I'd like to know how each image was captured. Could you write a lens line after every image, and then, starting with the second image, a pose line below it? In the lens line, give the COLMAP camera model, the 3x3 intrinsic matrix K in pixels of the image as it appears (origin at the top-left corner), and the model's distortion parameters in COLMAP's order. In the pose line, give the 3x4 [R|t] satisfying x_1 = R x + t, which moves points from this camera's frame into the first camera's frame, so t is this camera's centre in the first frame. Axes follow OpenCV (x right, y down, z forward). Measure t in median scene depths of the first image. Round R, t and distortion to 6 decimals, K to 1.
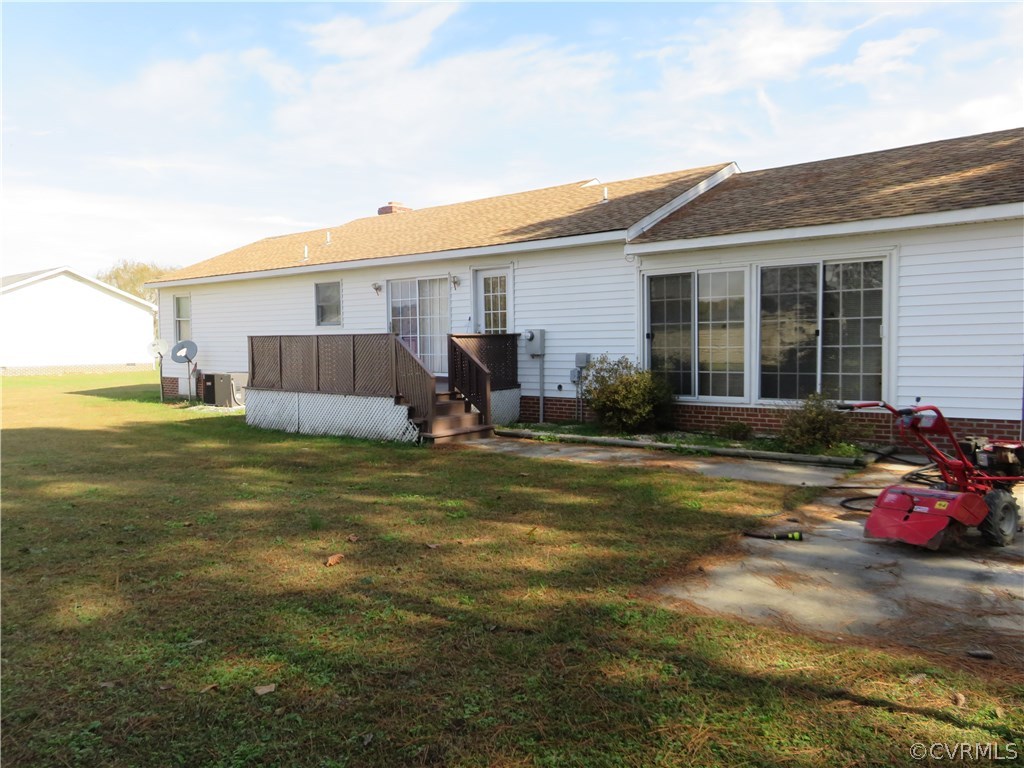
lens RADIAL K [[755.6, 0, 512.2], [0, 755.6, 373.4], [0, 0, 1]] dist [-0.002895, -0.004425]
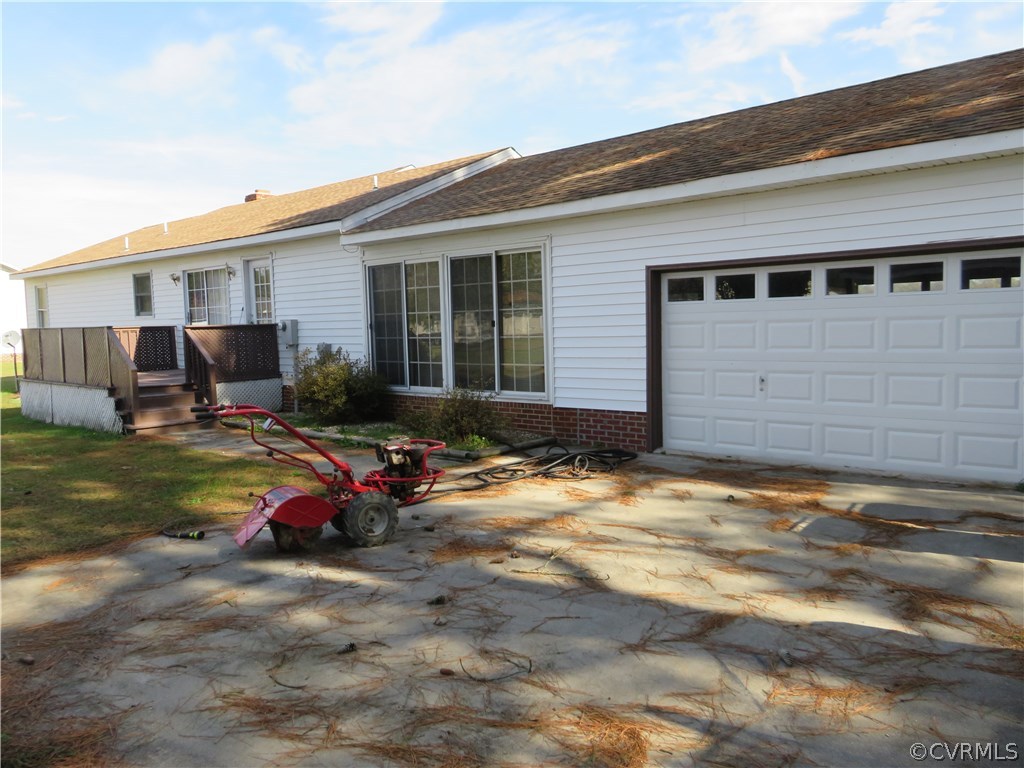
lens RADIAL K [[753.9, 0, 512.0], [0, 753.9, 384.0], [0, 0, 1]] dist [0.021911, -0.036032]
pose [[0.999053, -0.006729, -0.042976, 0.364749], [0.008549, 0.999068, 0.042309, -0.012536], [0.042651, -0.042636, 0.998180, 0.001329]]
